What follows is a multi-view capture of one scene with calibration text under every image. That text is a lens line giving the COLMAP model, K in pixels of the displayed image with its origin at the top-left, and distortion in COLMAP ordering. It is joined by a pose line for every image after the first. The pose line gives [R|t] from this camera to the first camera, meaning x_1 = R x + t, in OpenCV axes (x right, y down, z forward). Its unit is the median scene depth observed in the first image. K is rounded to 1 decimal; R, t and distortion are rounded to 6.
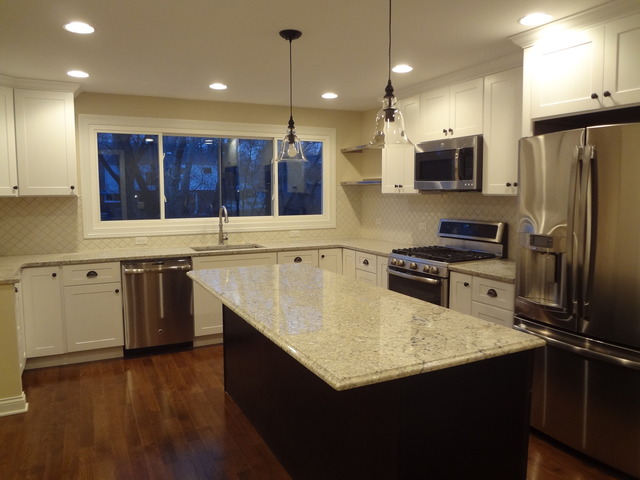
lens RADIAL K [[474.8, 0, 318.2], [0, 474.8, 238.1], [0, 0, 1]] dist [-0.033023, 0.002025]
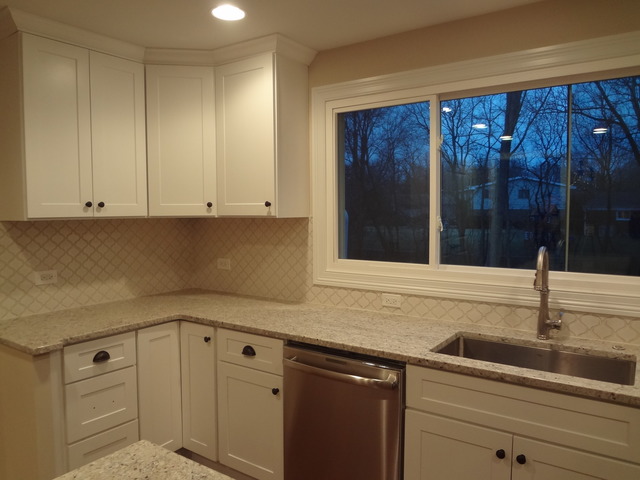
lens RADIAL K [[485.0, 0, 303.0], [0, 485.0, 240.4], [0, 0, 1]] dist [-0.048595, -0.000271]
pose [[0.472465, 0.057742, -0.879456, 0.073444], [-0.083387, 0.996304, 0.020616, -0.076253], [0.877396, 0.063595, 0.475534, 0.732483]]
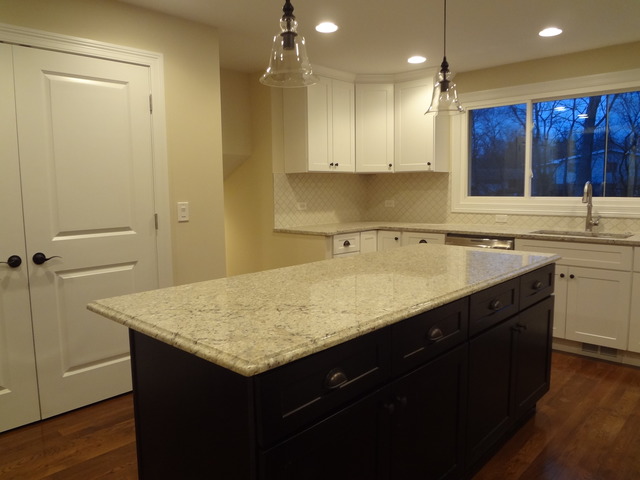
lens RADIAL K [[474.8, 0, 318.2], [0, 474.8, 238.1], [0, 0, 1]] dist [-0.033023, 0.002025]
pose [[0.357729, 0.100855, -0.928363, 0.435282], [-0.080851, 0.993763, 0.076806, 0.001838], [0.930319, 0.047583, 0.363652, 0.358154]]
